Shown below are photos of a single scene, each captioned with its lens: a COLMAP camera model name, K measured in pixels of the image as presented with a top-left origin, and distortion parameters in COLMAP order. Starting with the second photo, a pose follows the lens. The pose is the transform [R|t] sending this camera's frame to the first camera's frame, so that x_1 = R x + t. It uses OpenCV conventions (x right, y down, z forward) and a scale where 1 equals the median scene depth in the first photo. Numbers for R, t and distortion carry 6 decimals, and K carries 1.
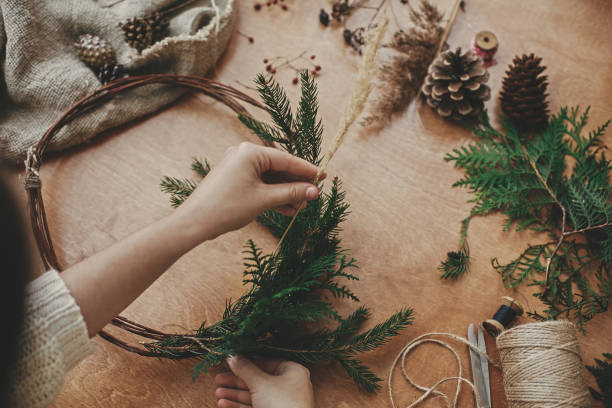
lens RADIAL K [[912.2, 0, 306.0], [0, 912.2, 204.0], [0, 0, 1]] dist [-0.185389, 0.158445]
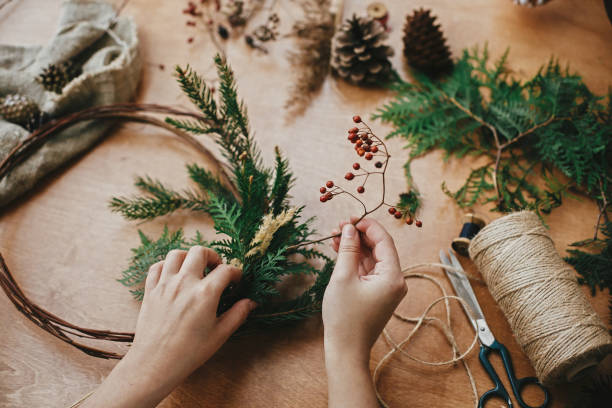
lens RADIAL K [[912.2, 0, 306.0], [0, 912.2, 204.0], [0, 0, 1]] dist [-0.185389, 0.158445]
pose [[0.960631, -0.257626, 0.104009, -0.053563], [0.271727, 0.949239, -0.158457, 0.191865], [-0.057907, 0.180481, 0.981872, -0.007400]]
